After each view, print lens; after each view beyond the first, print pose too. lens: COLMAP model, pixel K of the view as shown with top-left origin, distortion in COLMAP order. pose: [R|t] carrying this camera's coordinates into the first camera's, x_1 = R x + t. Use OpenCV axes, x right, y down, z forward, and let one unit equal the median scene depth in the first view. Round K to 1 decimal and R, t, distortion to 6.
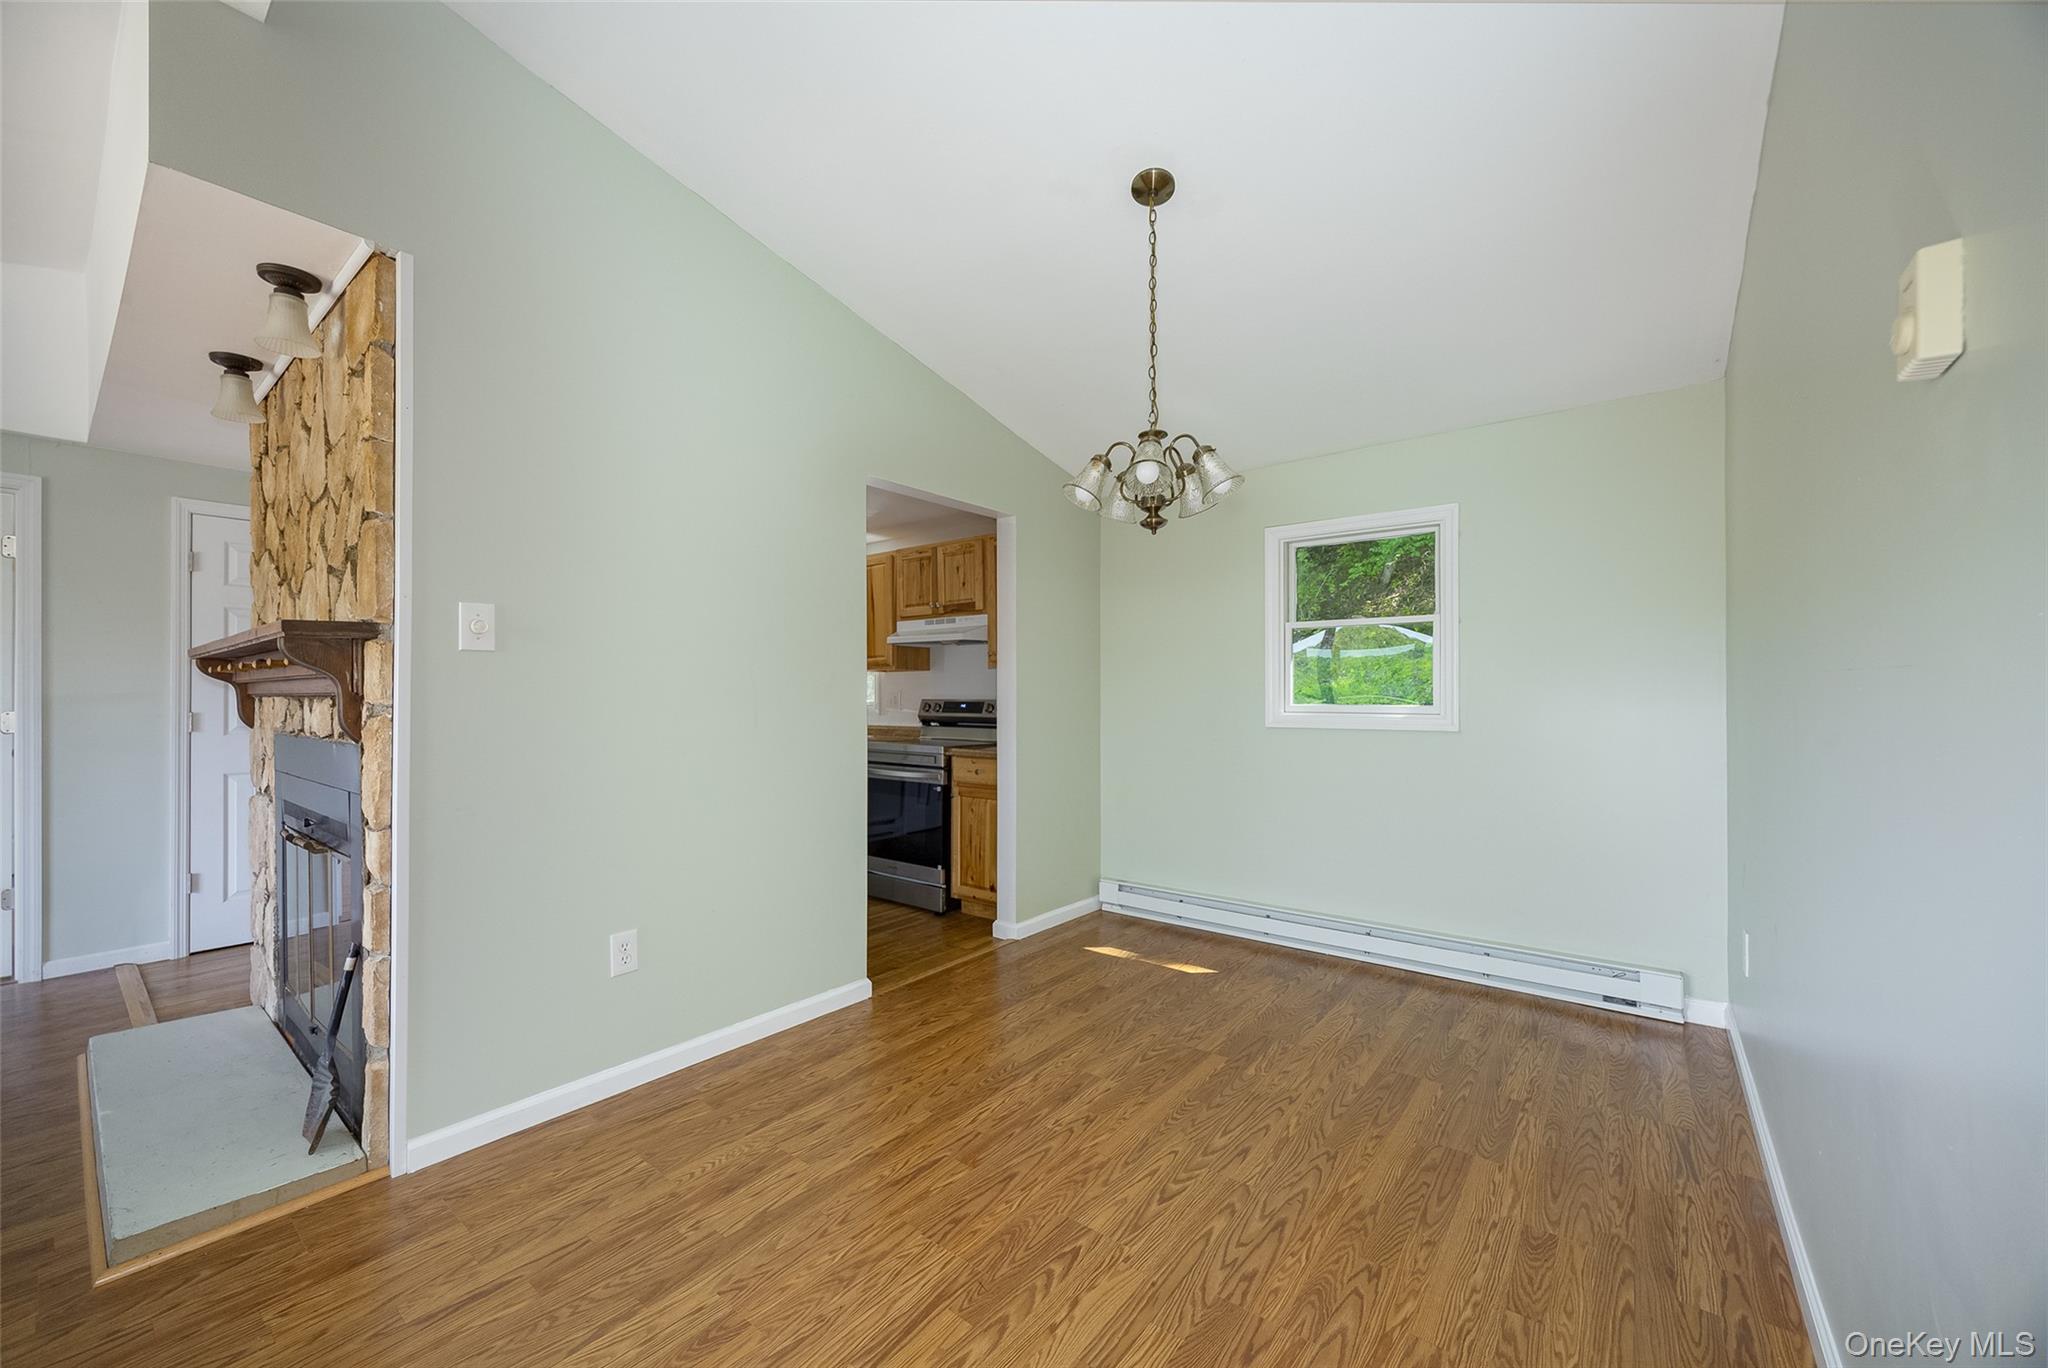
lens RADIAL K [[772.9, 0, 1039.4], [0, 772.9, 697.2], [0, 0, 1]] dist [-0.010590, 0.000403]
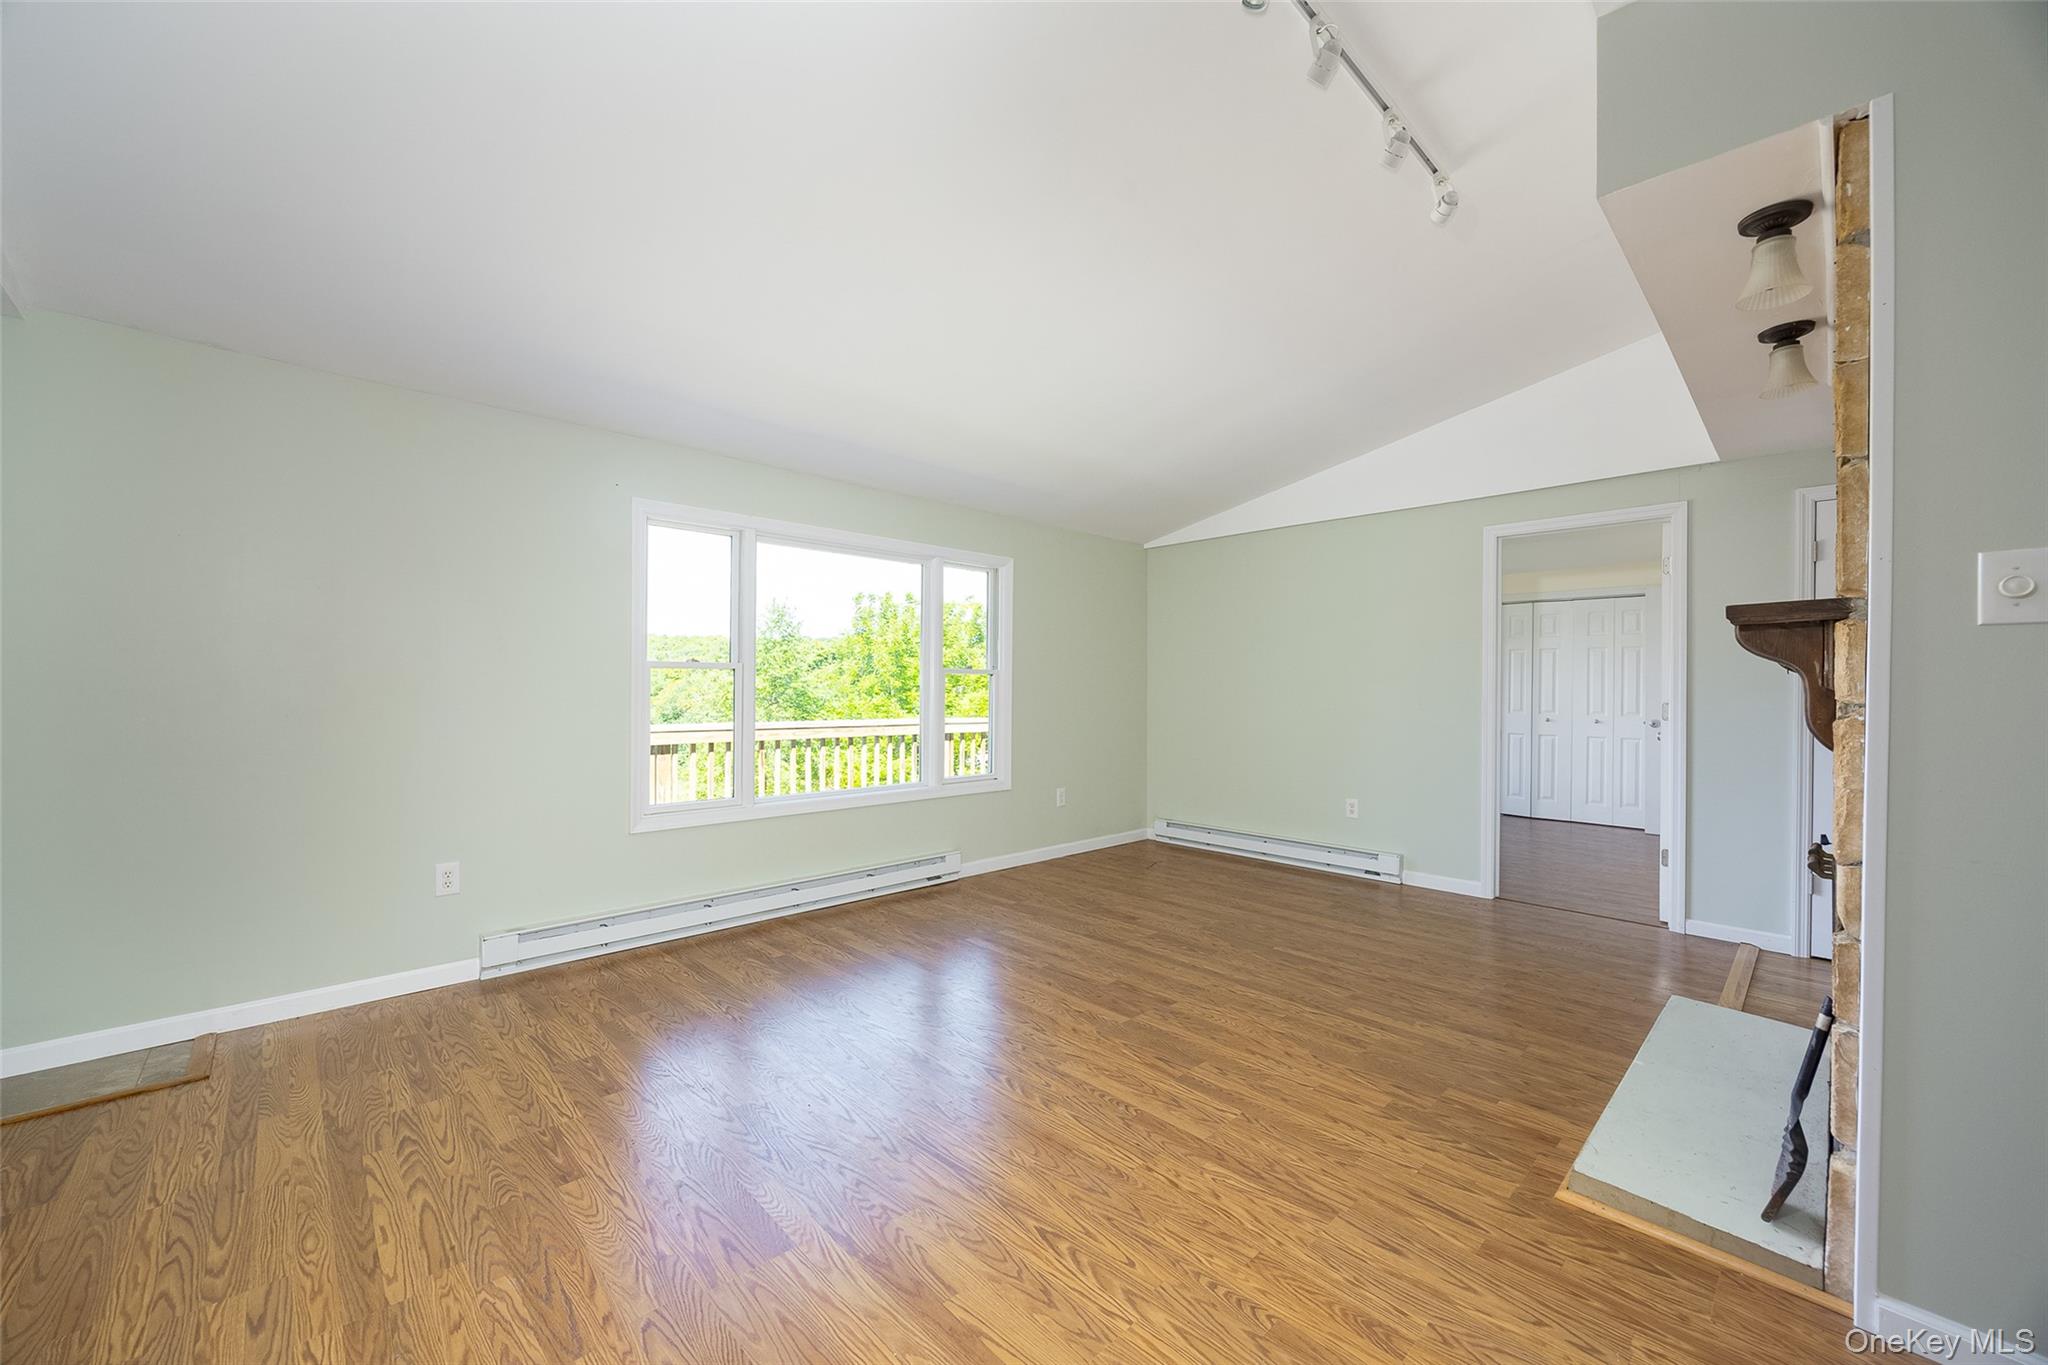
lens RADIAL K [[791.6, 0, 1021.3], [0, 791.6, 683.2], [0, 0, 1]] dist [0.000160, 0.000882]
pose [[-0.156876, 0.000779, -0.987618, 0.048906], [-0.011767, 0.999927, 0.002658, -0.002011], [0.987548, 0.012038, -0.156855, 0.224379]]
